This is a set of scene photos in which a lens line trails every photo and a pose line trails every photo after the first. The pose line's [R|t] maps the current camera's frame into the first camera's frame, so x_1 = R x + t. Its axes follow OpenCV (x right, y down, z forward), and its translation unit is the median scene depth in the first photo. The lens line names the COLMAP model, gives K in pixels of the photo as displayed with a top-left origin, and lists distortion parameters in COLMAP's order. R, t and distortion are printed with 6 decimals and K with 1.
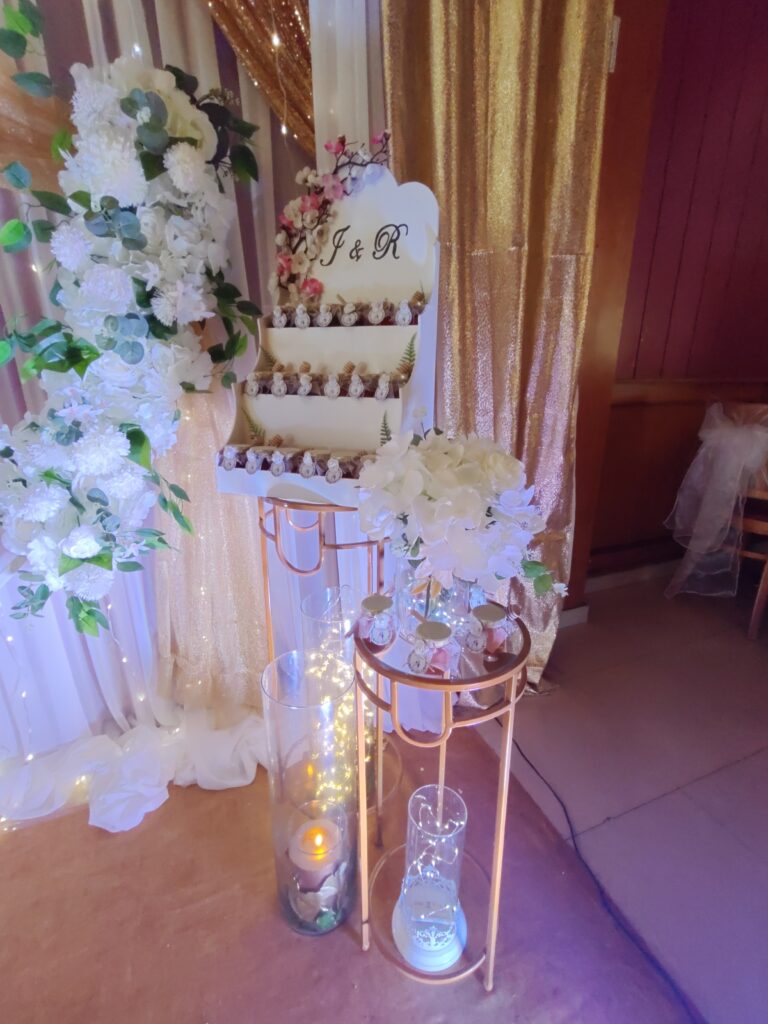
lens RADIAL K [[477.7, 0, 385.9], [0, 477.7, 512.9], [0, 0, 1]] dist [0.001244, -0.000324]
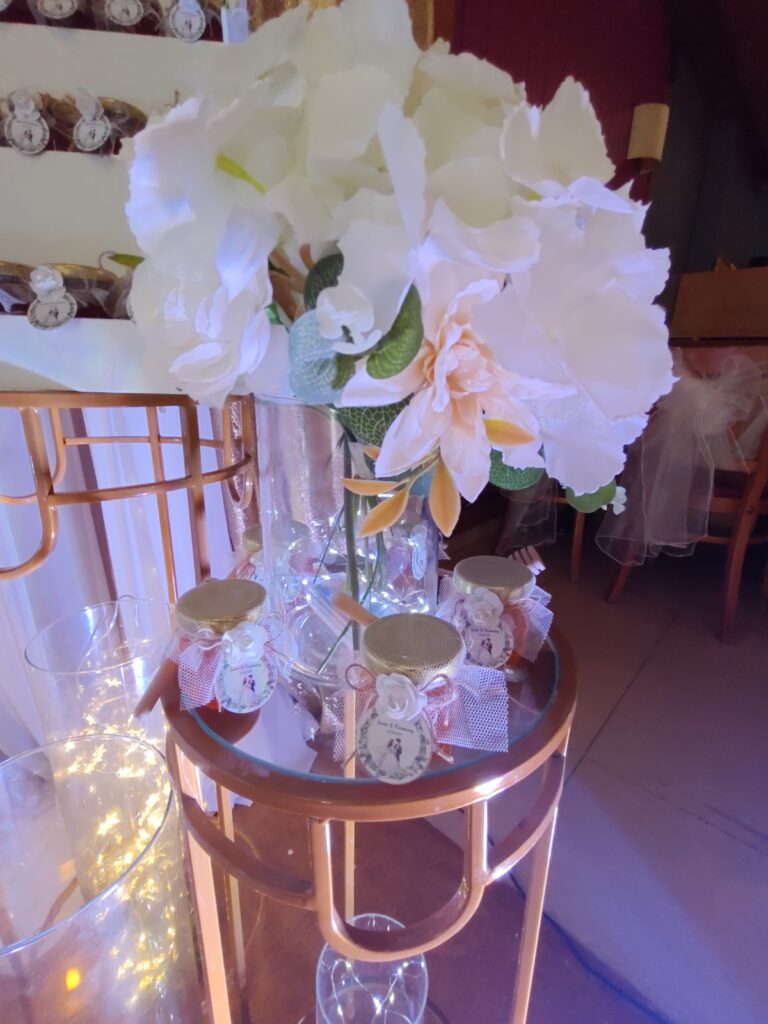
lens RADIAL K [[477.7, 0, 384.4], [0, 477.7, 513.5], [0, 0, 1]] dist [0.001244, -0.000324]
pose [[0.903371, -0.113722, 0.413508, -0.043308], [0.114430, 0.993162, 0.023148, 0.111424], [-0.413312, 0.026406, 0.910206, 0.529769]]
